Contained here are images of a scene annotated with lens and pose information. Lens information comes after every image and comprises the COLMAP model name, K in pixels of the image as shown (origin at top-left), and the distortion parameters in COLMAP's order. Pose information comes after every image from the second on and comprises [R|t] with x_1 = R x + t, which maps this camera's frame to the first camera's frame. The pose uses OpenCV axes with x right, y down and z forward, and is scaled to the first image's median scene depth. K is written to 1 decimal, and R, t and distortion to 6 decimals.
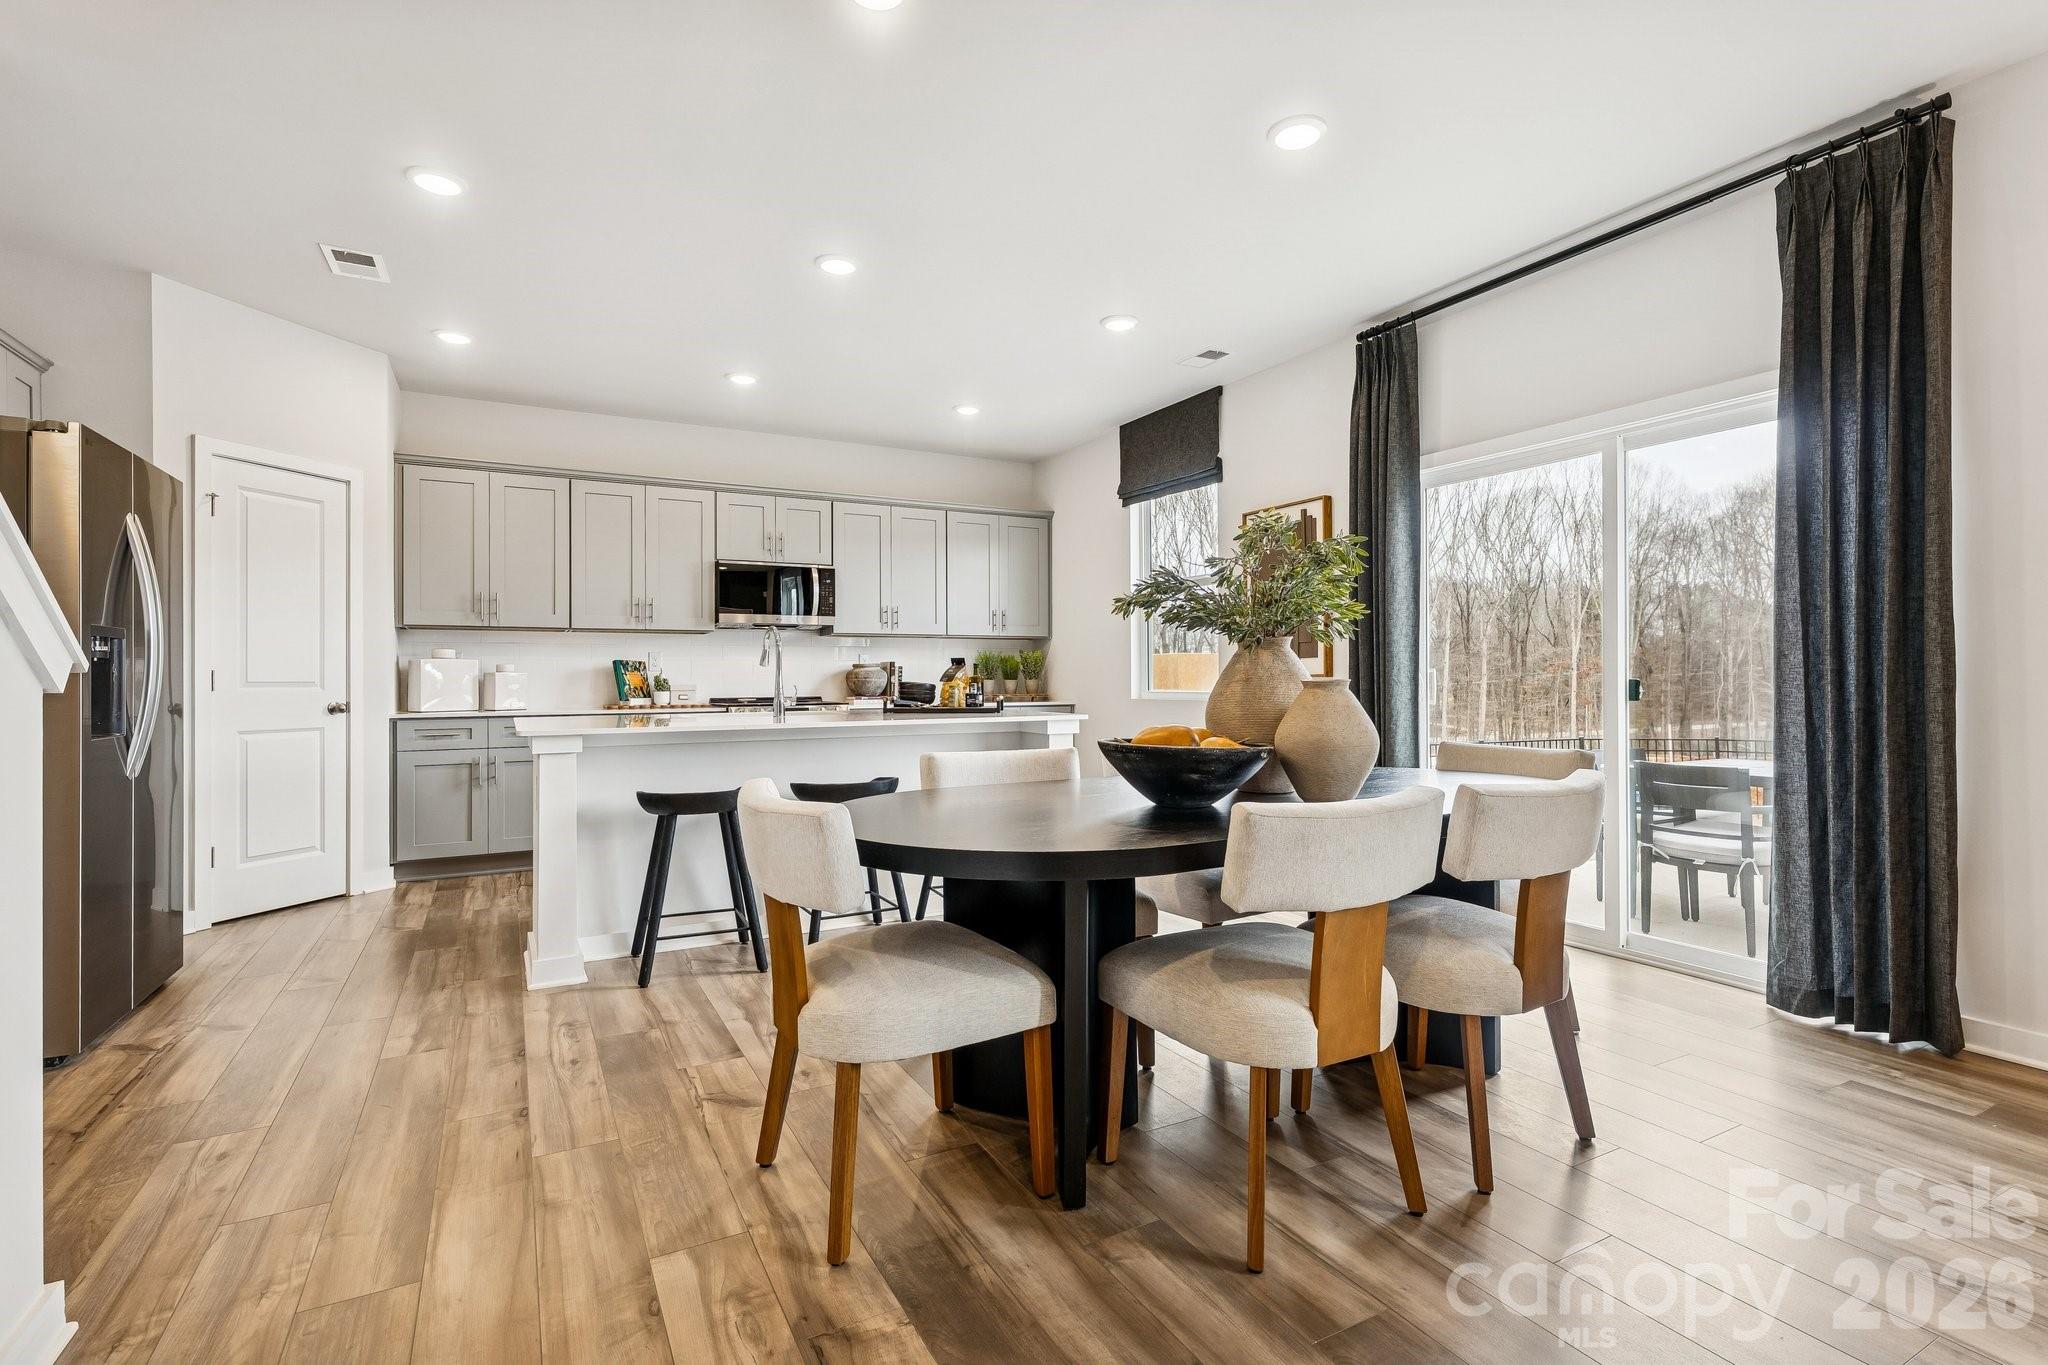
lens RADIAL K [[948.8, 0, 1024.0], [0, 948.8, 682.5], [0, 0, 1]] dist [-0.001825, -0.000293]
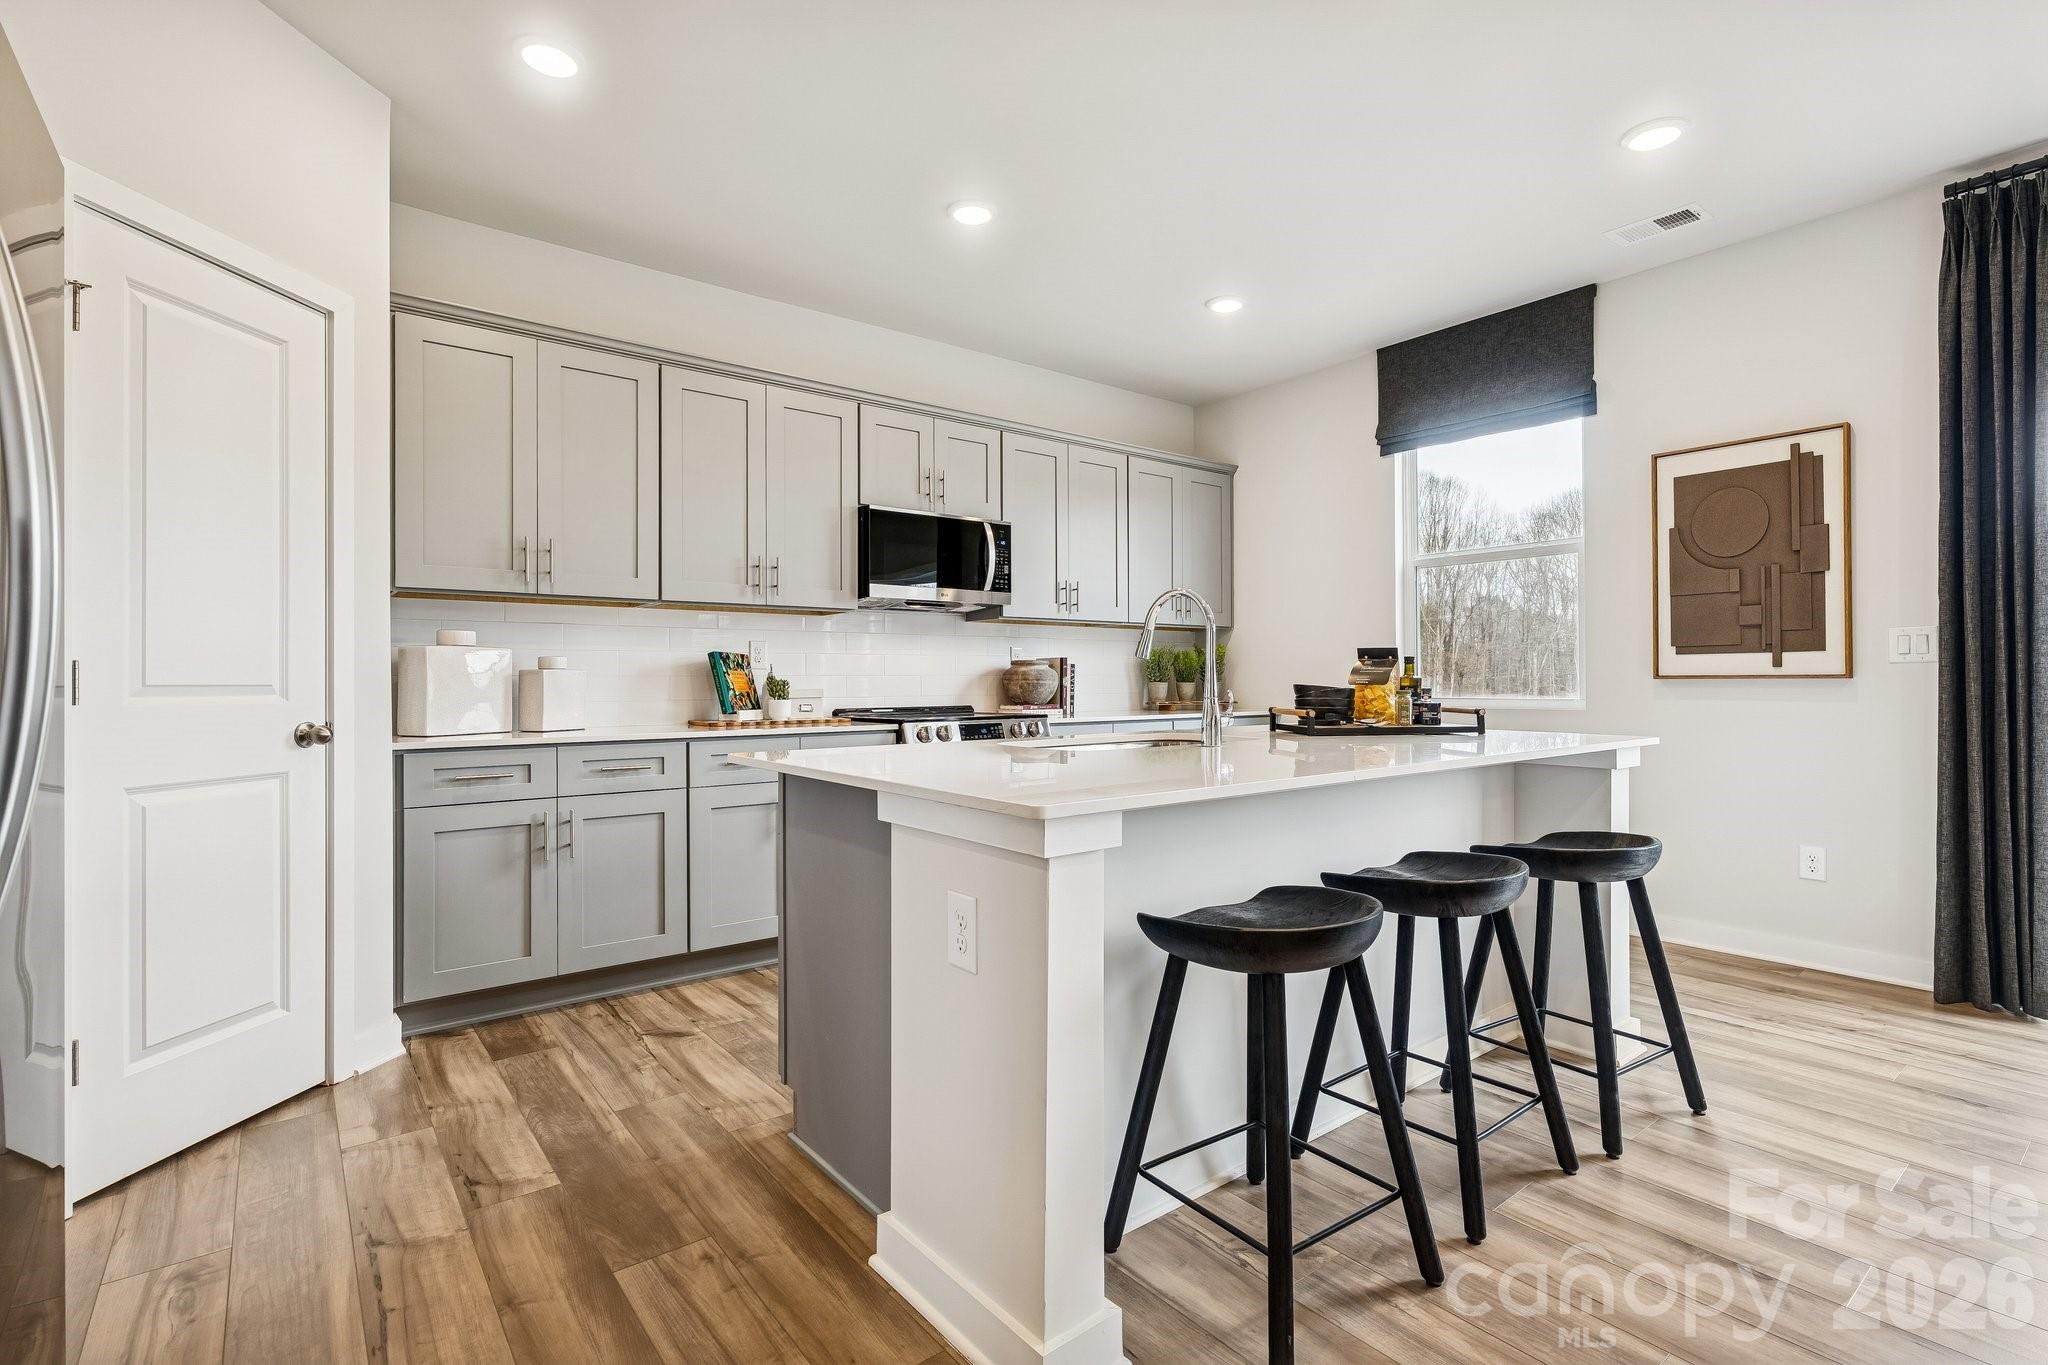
lens RADIAL K [[948.8, 0, 1024.0], [0, 948.8, 682.5], [0, 0, 1]] dist [-0.001825, -0.000293]
pose [[0.986819, 0.000685, 0.161826, -0.334018], [-0.000109, 0.999994, -0.003568, -0.000102], [-0.161827, 0.003504, 0.986813, 0.329989]]
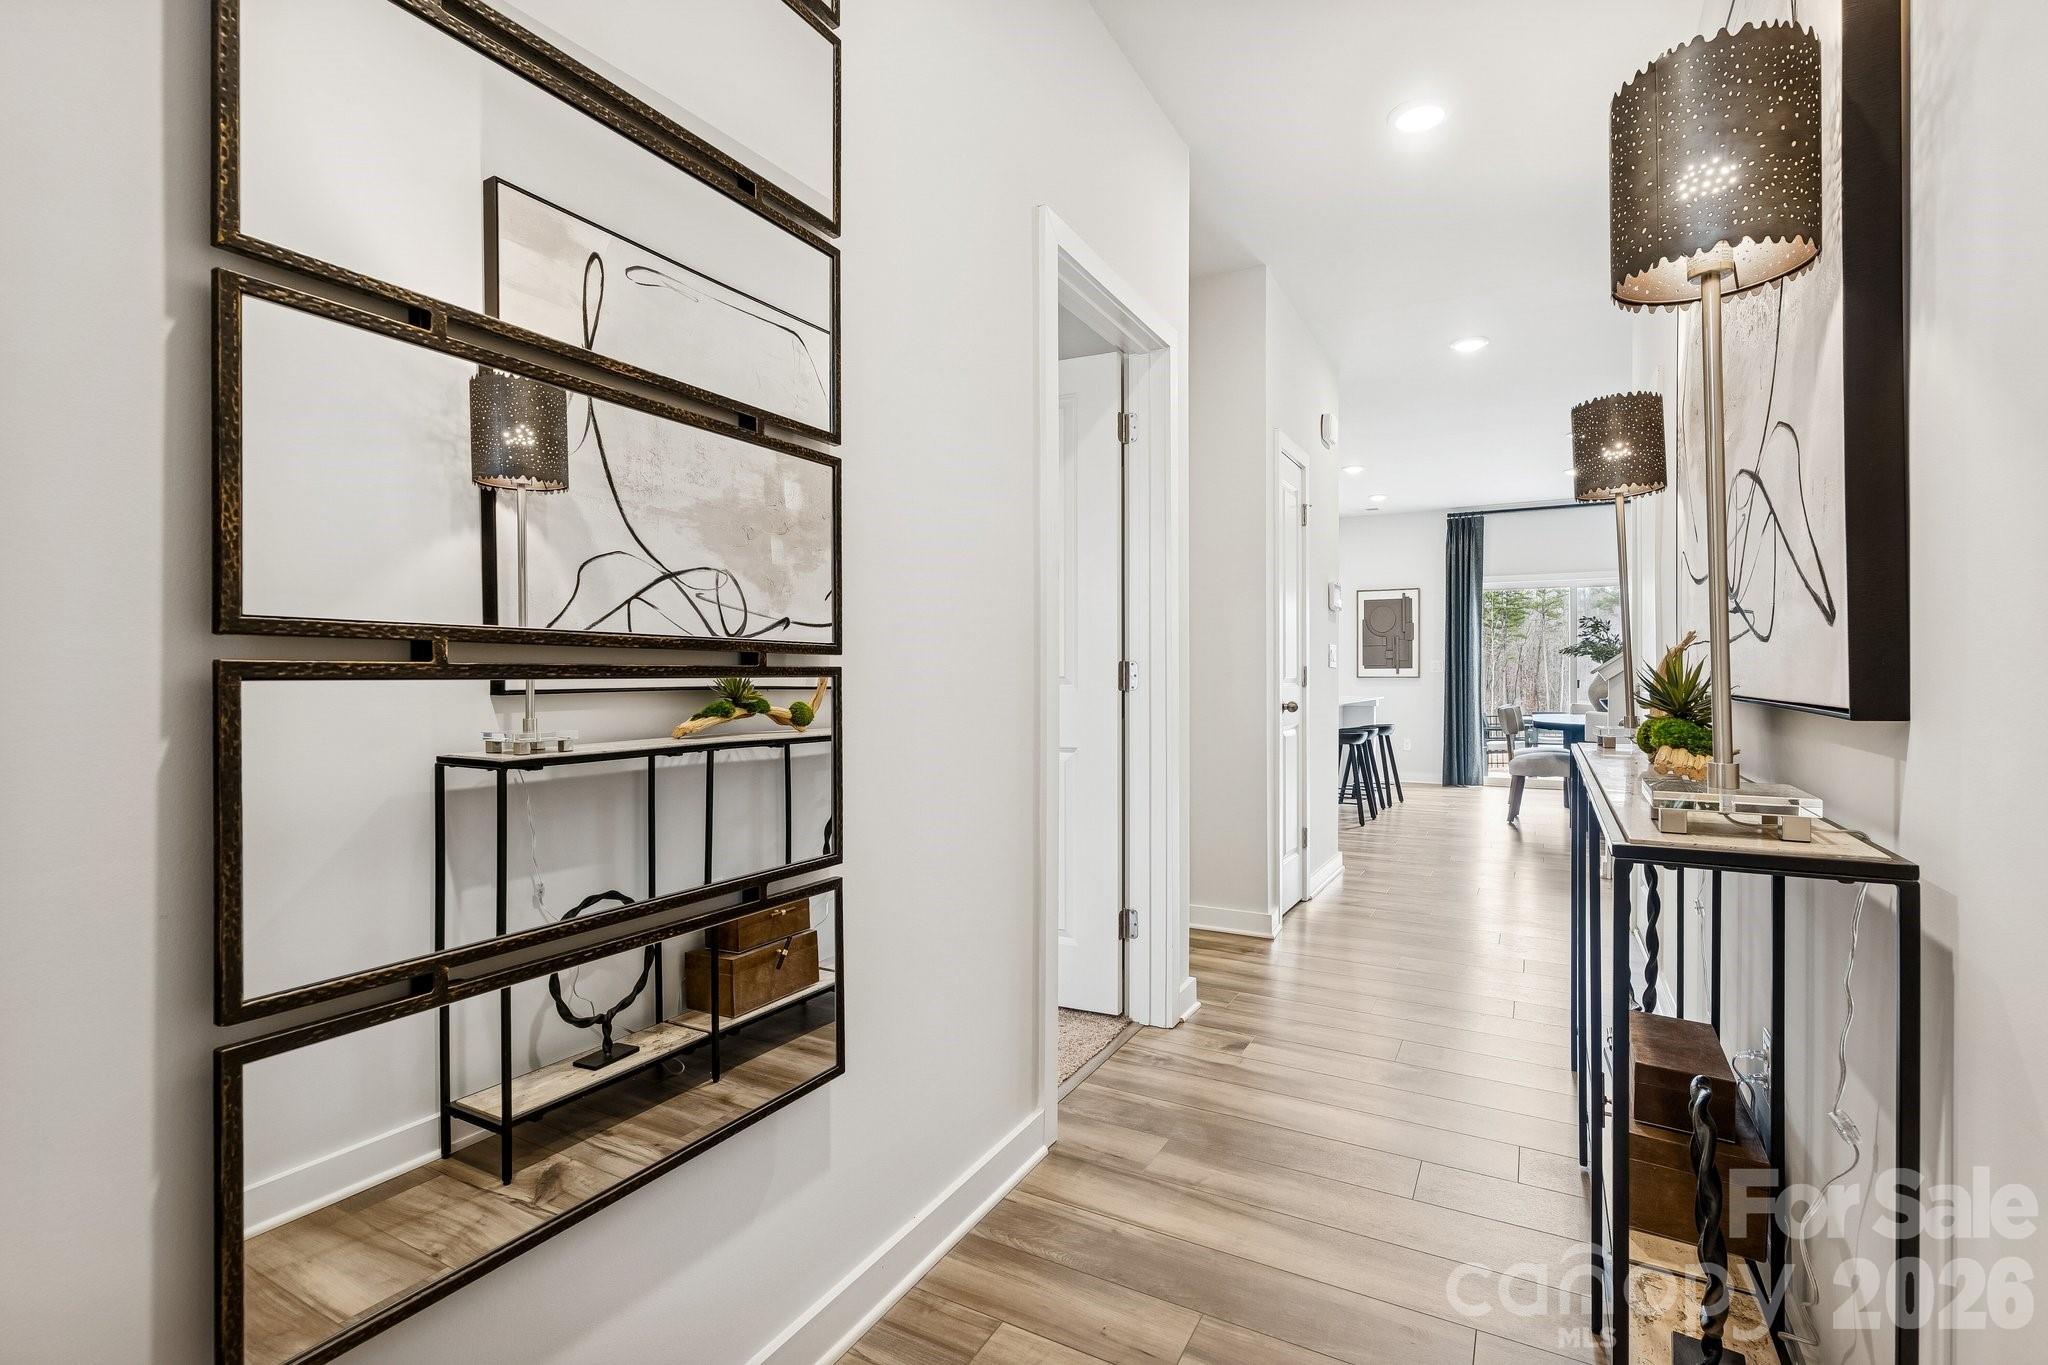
lens RADIAL K [[948.8, 0, 1024.0], [0, 948.8, 682.5], [0, 0, 1]] dist [-0.001825, -0.000293]
pose [[0.844864, 0.002876, 0.534974, -1.204719], [-0.004964, 0.999985, 0.002464, 0.001818], [-0.534959, -0.004737, 0.844865, -0.204842]]
